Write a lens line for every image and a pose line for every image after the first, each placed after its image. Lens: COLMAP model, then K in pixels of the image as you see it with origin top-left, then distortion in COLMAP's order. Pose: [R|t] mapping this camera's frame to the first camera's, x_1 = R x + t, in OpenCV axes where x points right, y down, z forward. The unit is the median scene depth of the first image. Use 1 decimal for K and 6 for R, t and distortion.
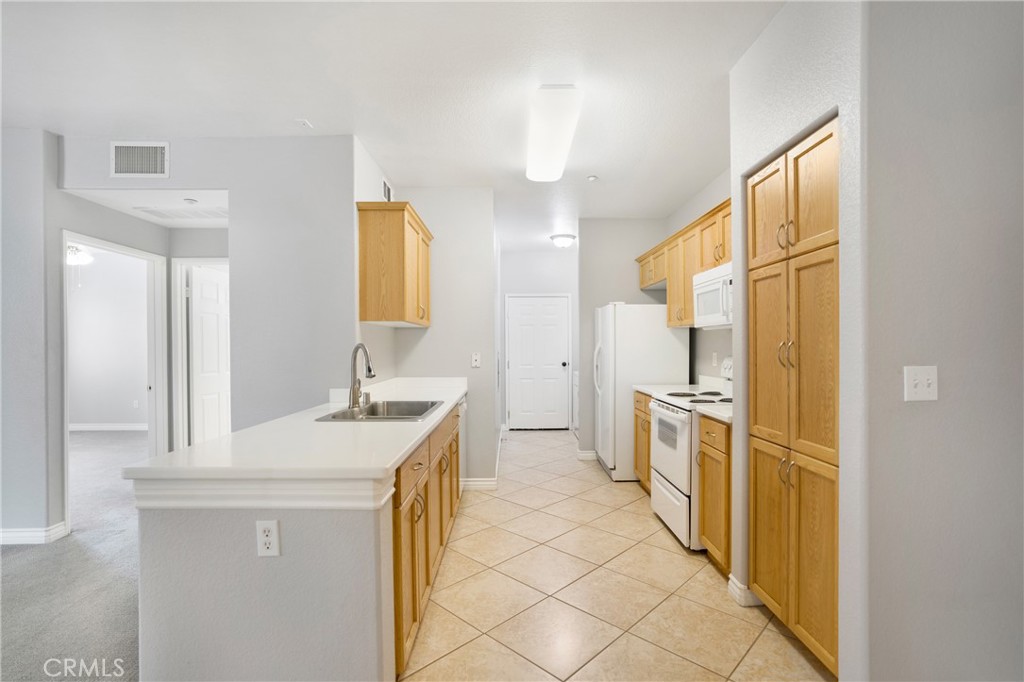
lens RADIAL K [[473.9, 0, 513.8], [0, 473.9, 347.3], [0, 0, 1]] dist [-0.030570, 0.006918]
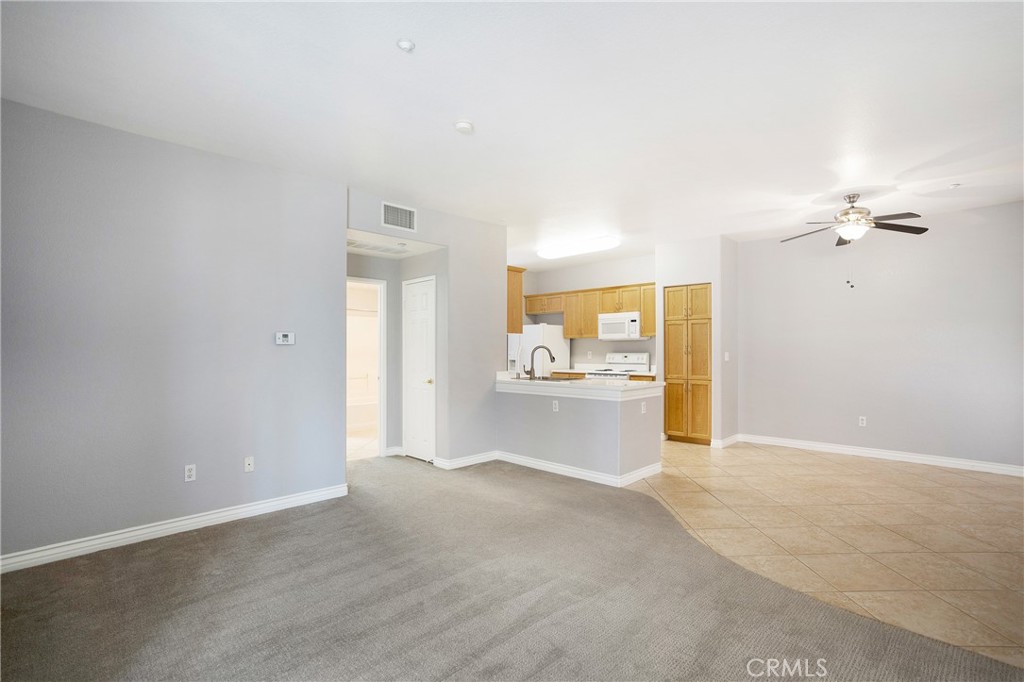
lens RADIAL K [[473.9, 0, 509.1], [0, 473.9, 352.3], [0, 0, 1]] dist [-0.030570, 0.006918]
pose [[0.730712, -0.000460, 0.682686, -1.624603], [-0.000049, 1.000000, 0.000726, 0.018658], [-0.682686, -0.000564, 0.730712, -0.329477]]
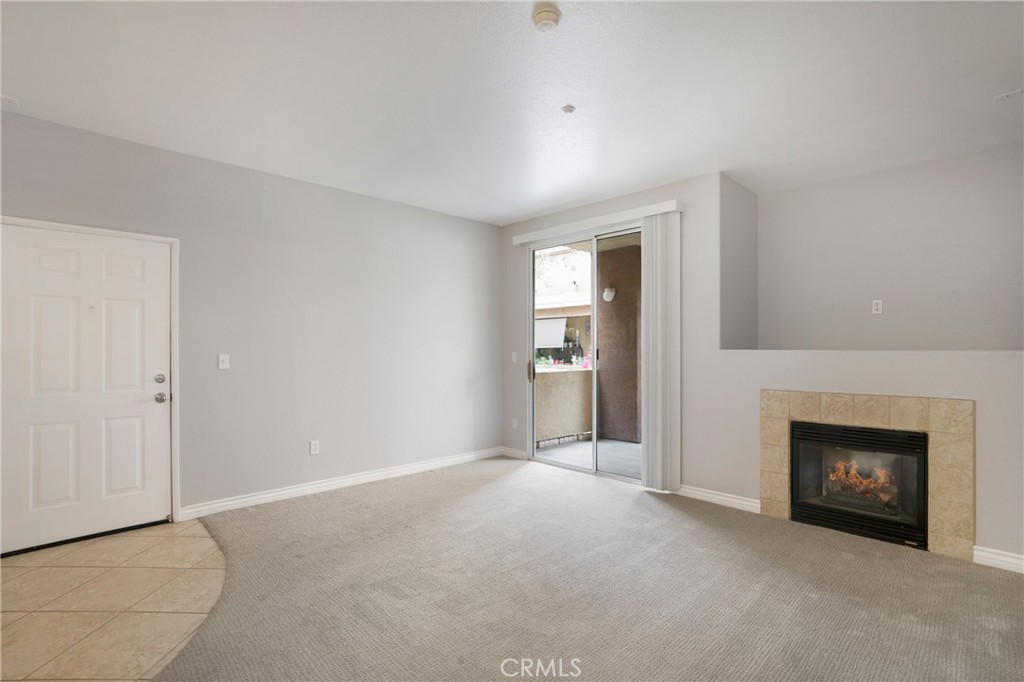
lens RADIAL K [[473.9, 0, 502.1], [0, 473.9, 346.6], [0, 0, 1]] dist [-0.030570, 0.006918]
pose [[-0.736736, 0.003062, -0.676174, -0.488049], [0.001460, 0.999995, 0.002938, 0.013028], [0.676179, 0.001178, -0.736736, 0.932214]]
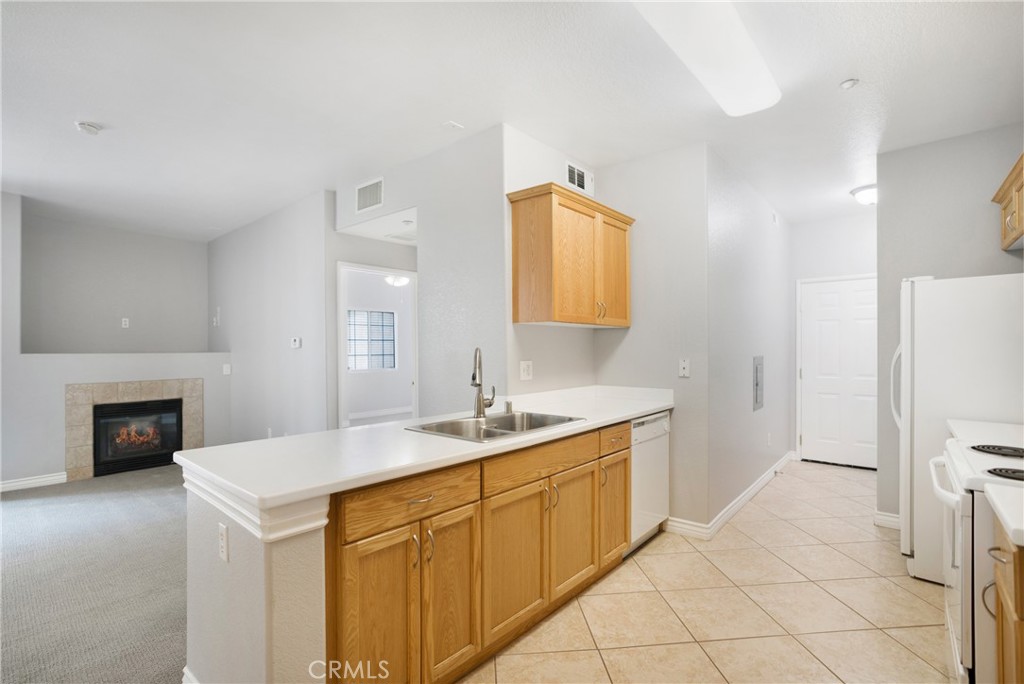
lens RADIAL K [[473.9, 0, 515.6], [0, 473.9, 341.1], [0, 0, 1]] dist [-0.030570, 0.006918]
pose [[0.749477, -0.001540, -0.662028, 0.321969], [-0.005145, 0.999954, -0.008150, -0.011385], [0.662010, 0.009514, 0.749435, 0.331894]]
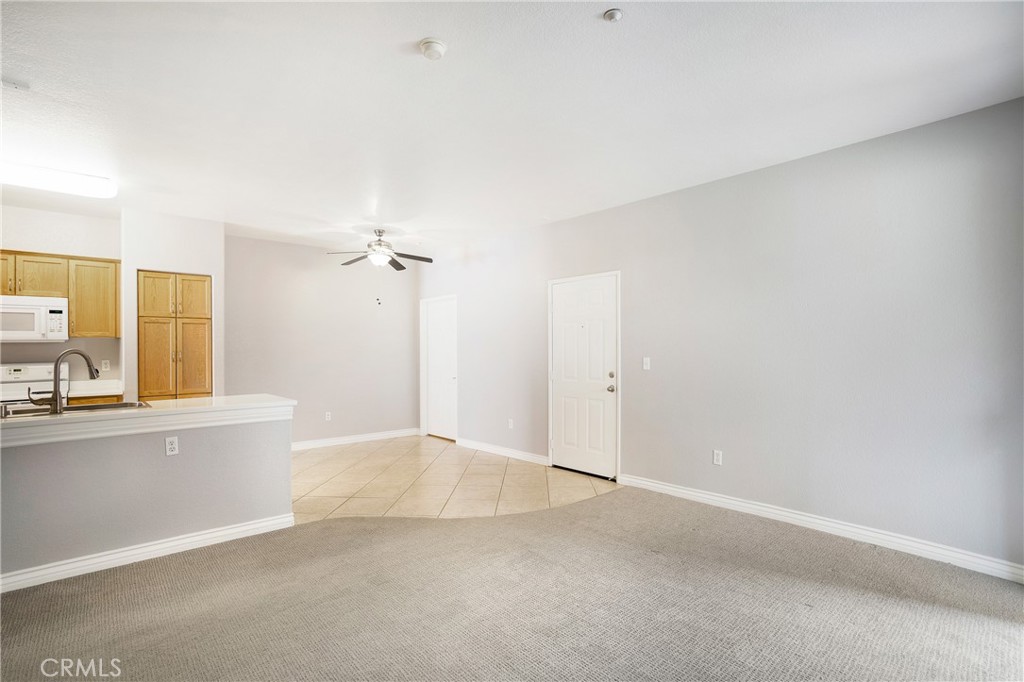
lens RADIAL K [[517.4, 0, 512.9], [0, 517.4, 345.9], [0, 0, 1]] dist [-0.001124, -0.001930]
pose [[-0.630902, 0.019883, 0.775608, -1.731874], [0.015169, 0.999797, -0.013291, 0.013982], [-0.775714, 0.003380, -0.631075, 0.886355]]
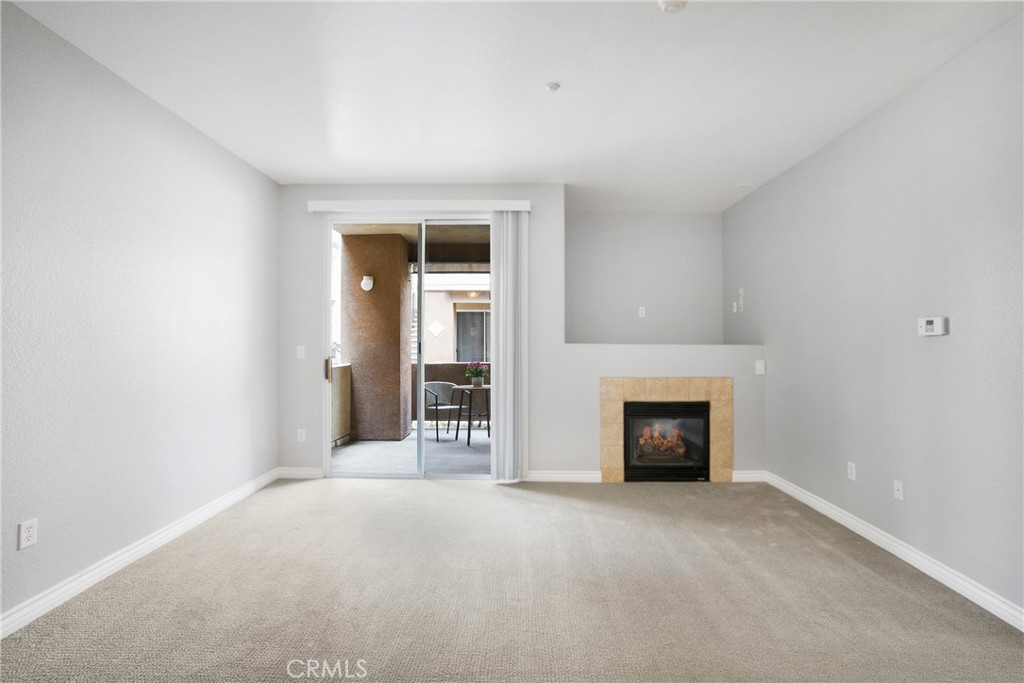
lens RADIAL K [[473.9, 0, 504.7], [0, 473.9, 341.7], [0, 0, 1]] dist [-0.030570, 0.006918]
pose [[-0.034137, 0.004672, -0.999406, -0.338327], [-0.008714, 0.999950, 0.004972, 0.013260], [0.999379, 0.008878, -0.034094, 0.249526]]
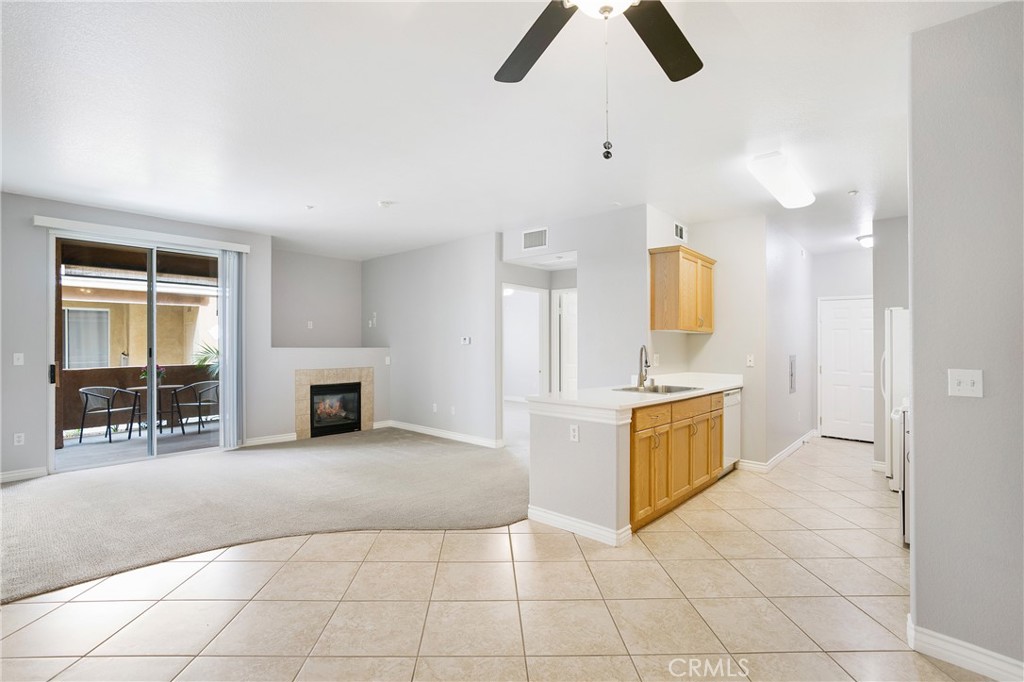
lens RADIAL K [[473.9, 0, 514.3], [0, 473.9, 343.4], [0, 0, 1]] dist [-0.030570, 0.006918]
pose [[0.735513, 0.008153, -0.677462, 0.399719], [-0.011709, 0.999931, -0.000679, -0.006325], [0.677410, 0.008432, 0.735558, -0.408260]]
